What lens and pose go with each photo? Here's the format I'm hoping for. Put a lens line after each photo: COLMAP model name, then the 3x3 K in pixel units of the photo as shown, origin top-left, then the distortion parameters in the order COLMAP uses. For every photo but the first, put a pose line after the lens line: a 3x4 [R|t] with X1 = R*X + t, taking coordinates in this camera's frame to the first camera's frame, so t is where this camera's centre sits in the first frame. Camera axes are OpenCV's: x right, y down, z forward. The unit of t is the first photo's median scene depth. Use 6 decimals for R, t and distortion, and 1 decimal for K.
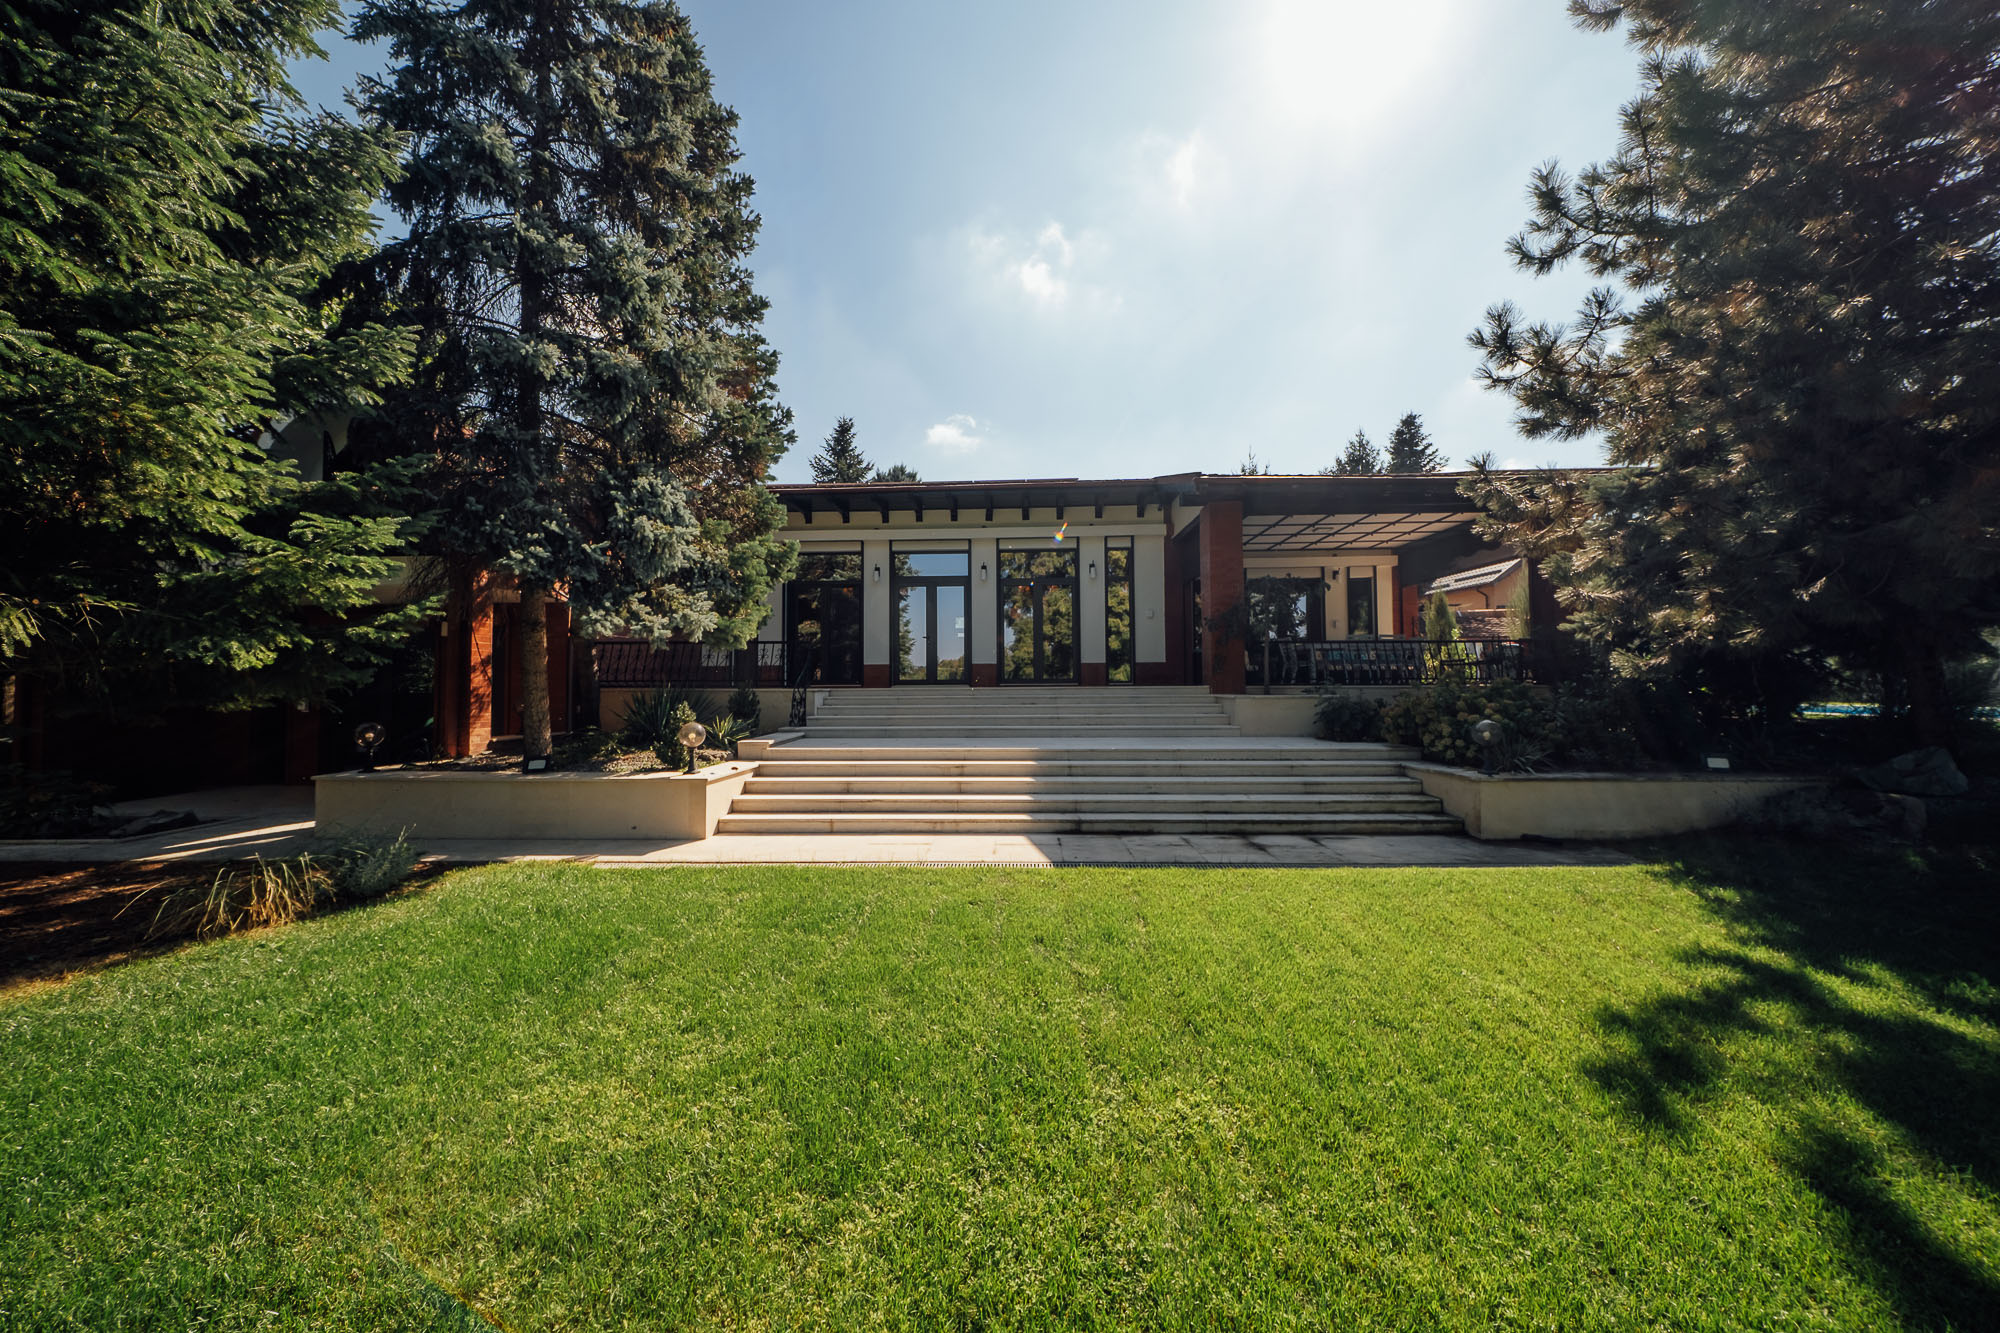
lens RADIAL K [[678.5, 0, 984.4], [0, 678.5, 673.9], [0, 0, 1]] dist [-0.001483, 0.000375]
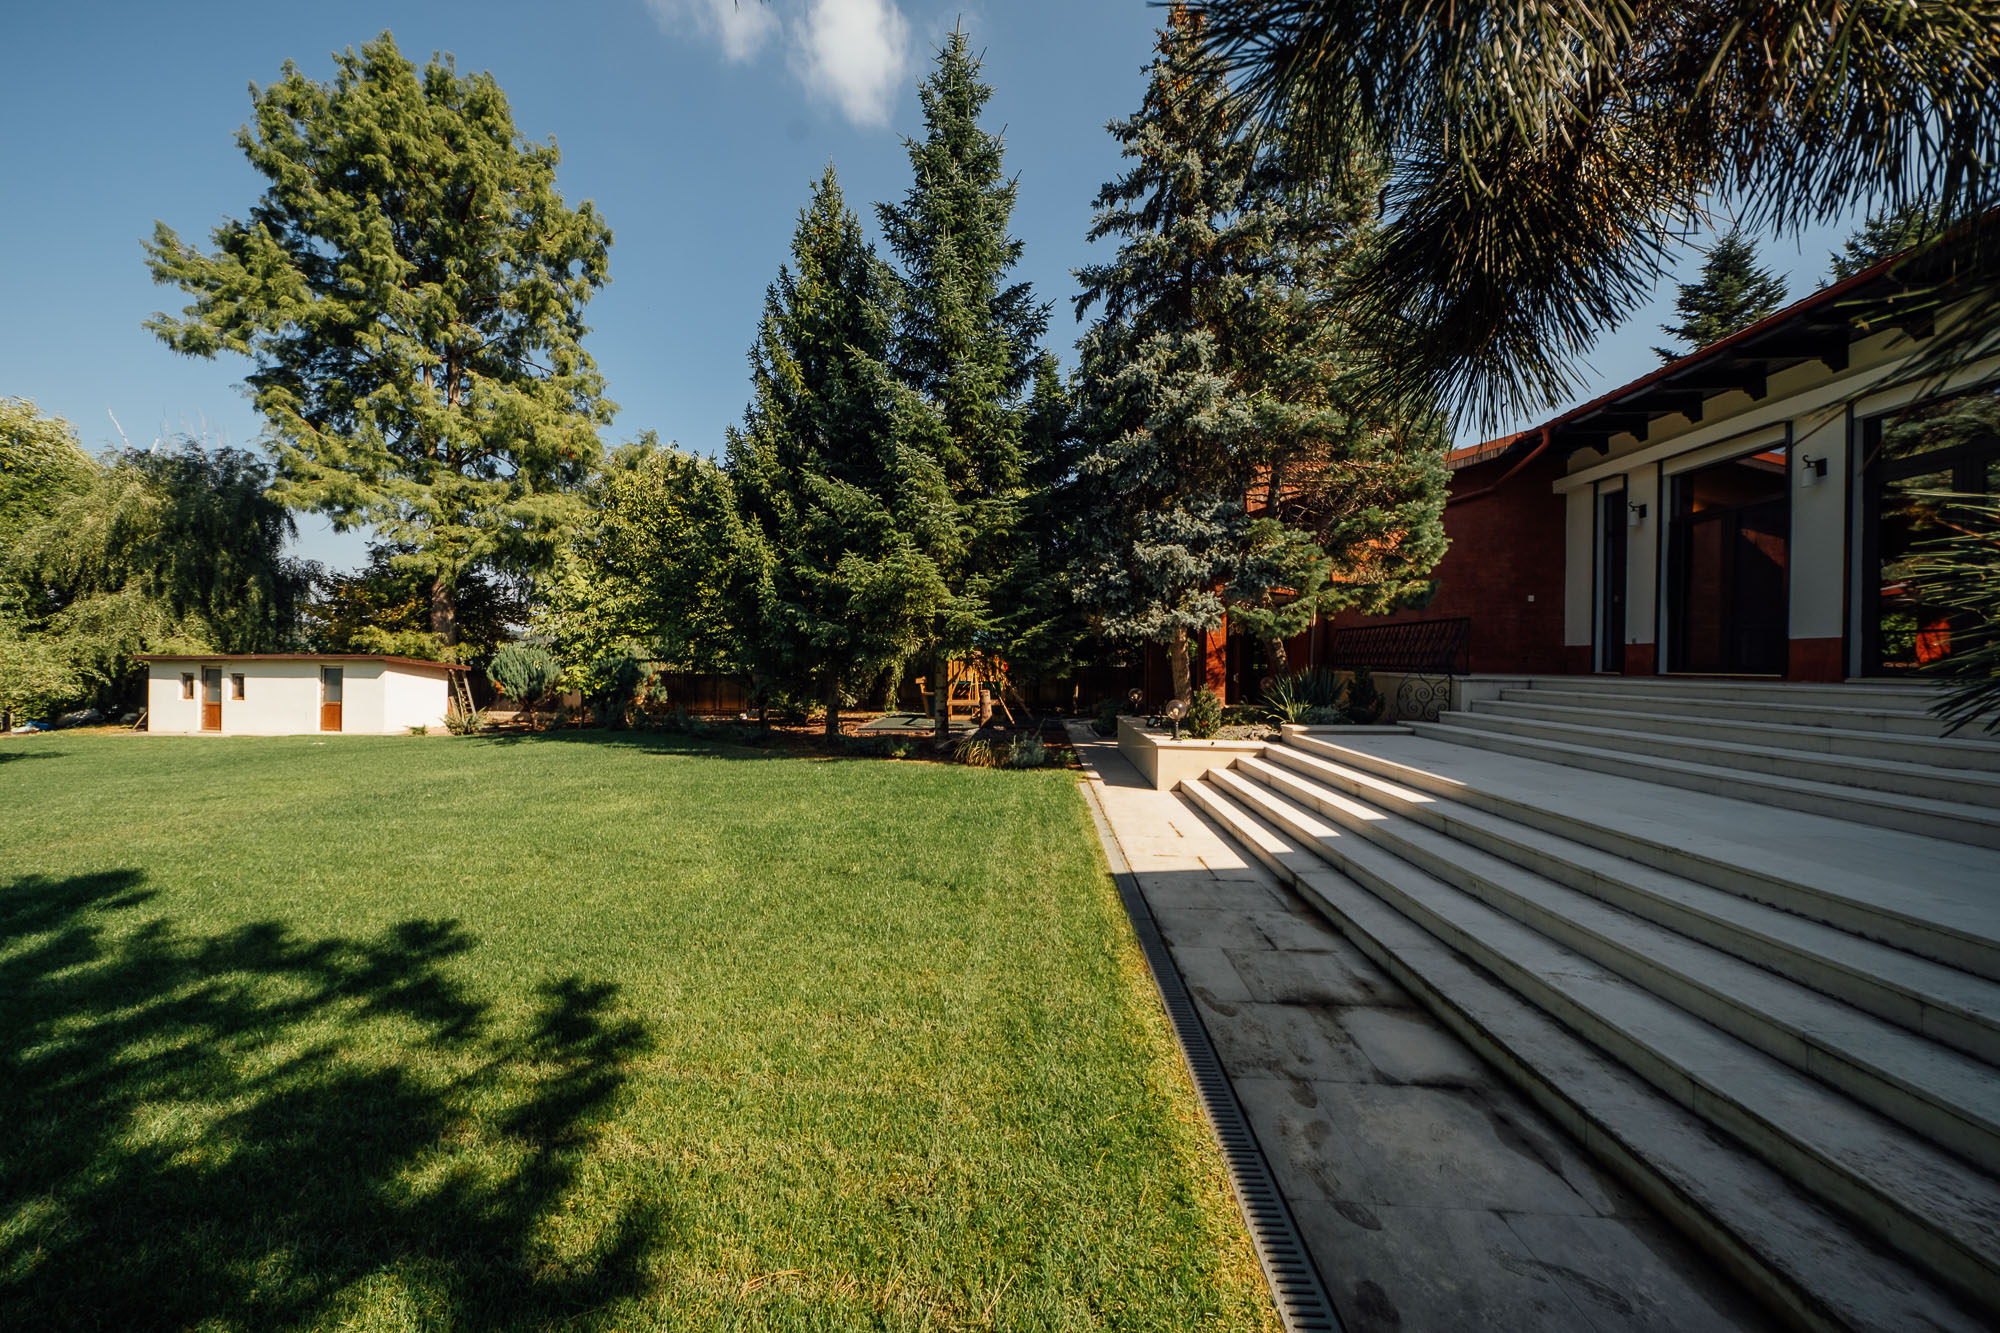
lens RADIAL K [[678.5, 0, 984.4], [0, 678.5, 673.9], [0, 0, 1]] dist [-0.001483, 0.000375]
pose [[-0.060295, 0.023692, -0.997899, 1.737193], [0.011170, 0.999672, 0.023059, -0.015880], [0.998118, -0.009756, -0.060540, 1.470688]]
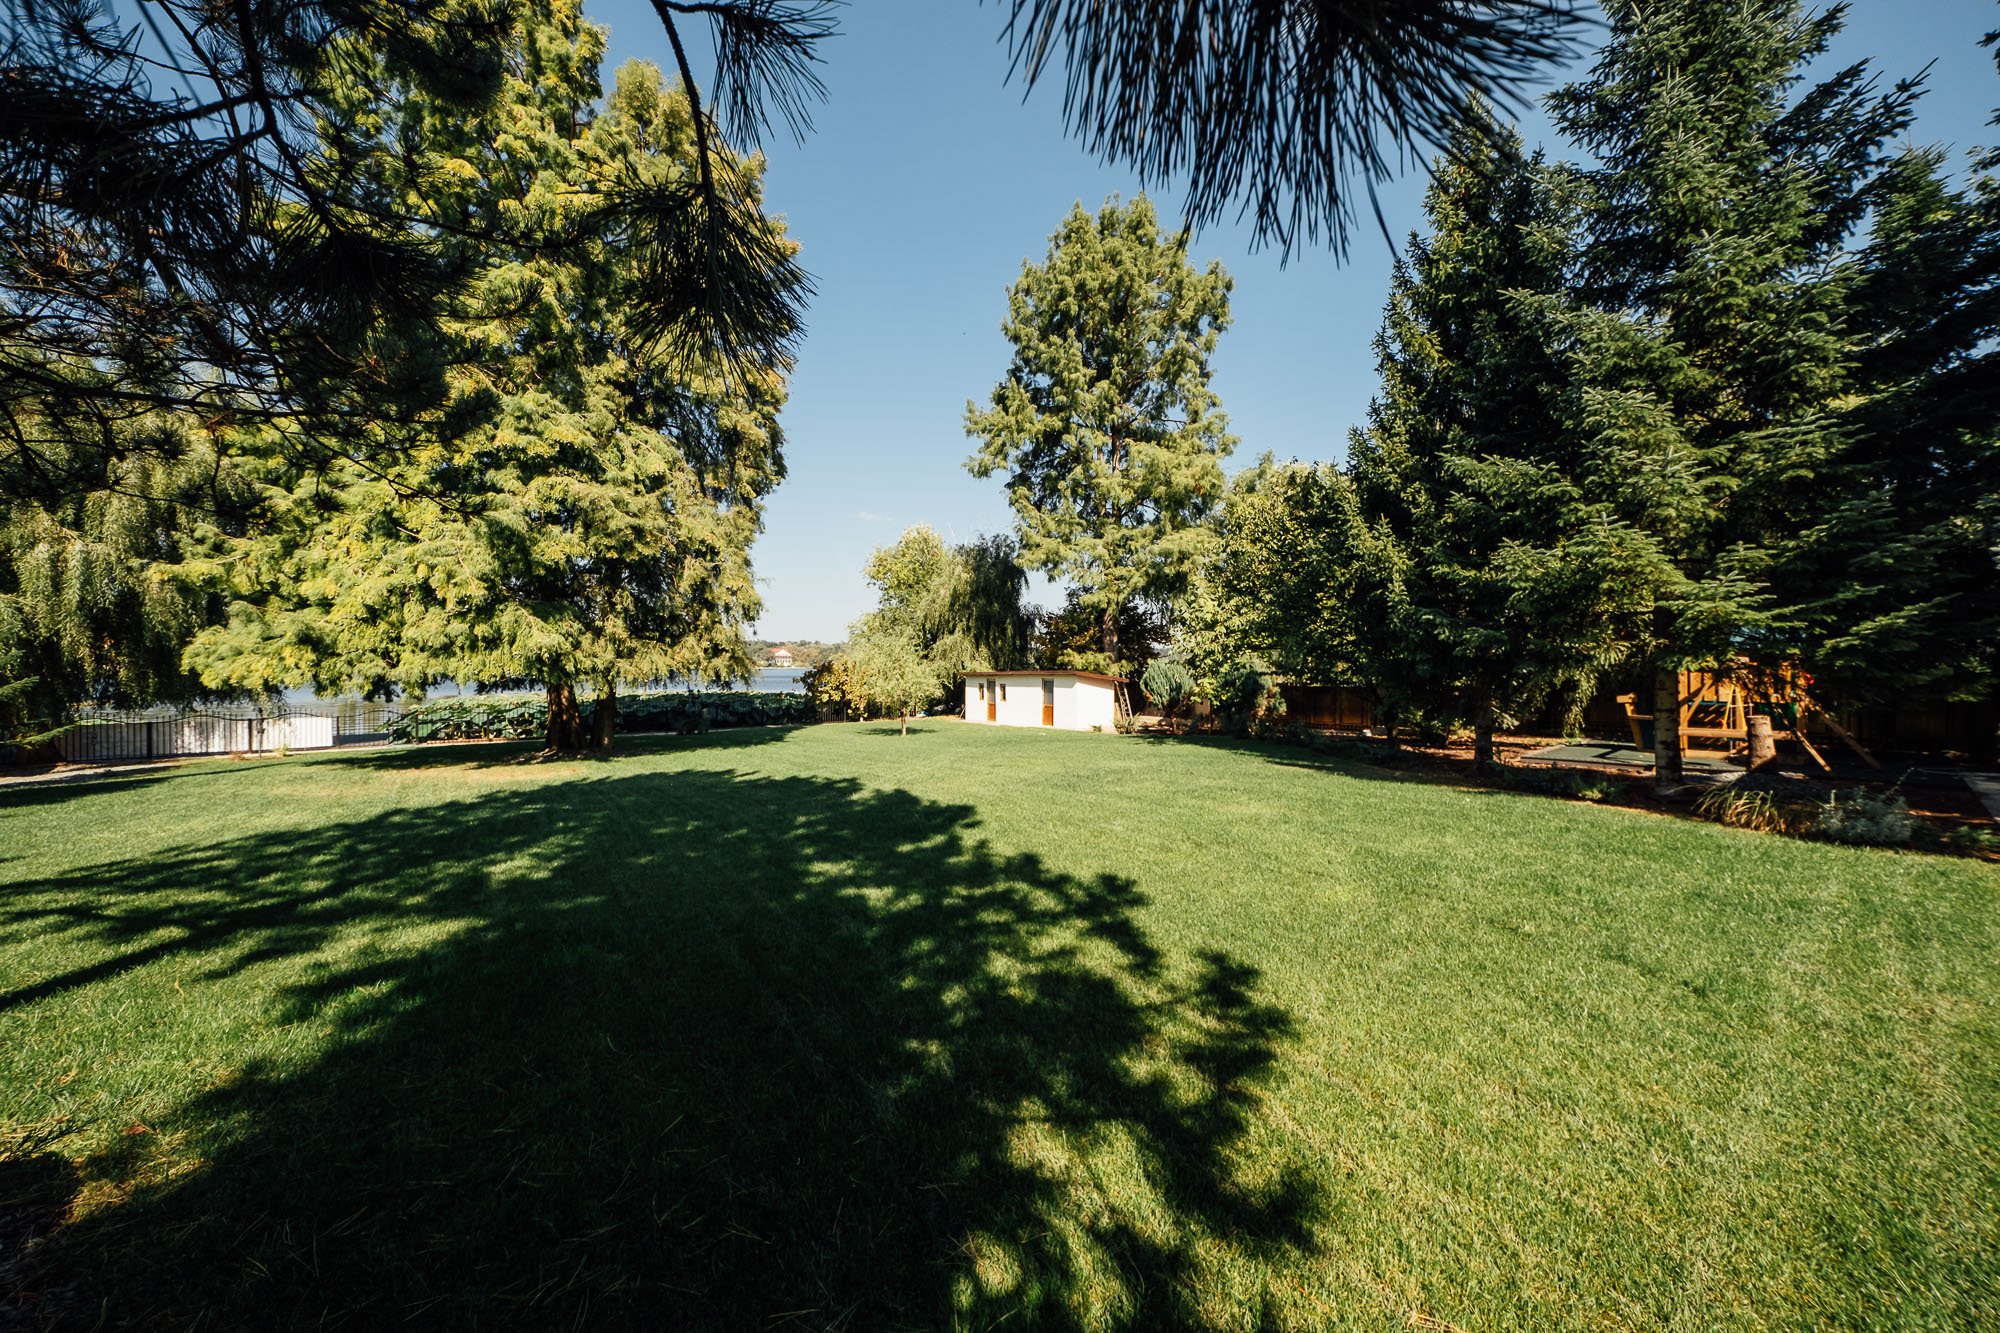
lens RADIAL K [[678.5, 0, 984.4], [0, 678.5, 673.9], [0, 0, 1]] dist [-0.001483, 0.000375]
pose [[-0.789527, 0.008122, -0.613662, 1.816569], [0.015662, 0.999853, -0.006917, -0.025155], [0.613516, -0.015072, -0.789538, 1.464702]]
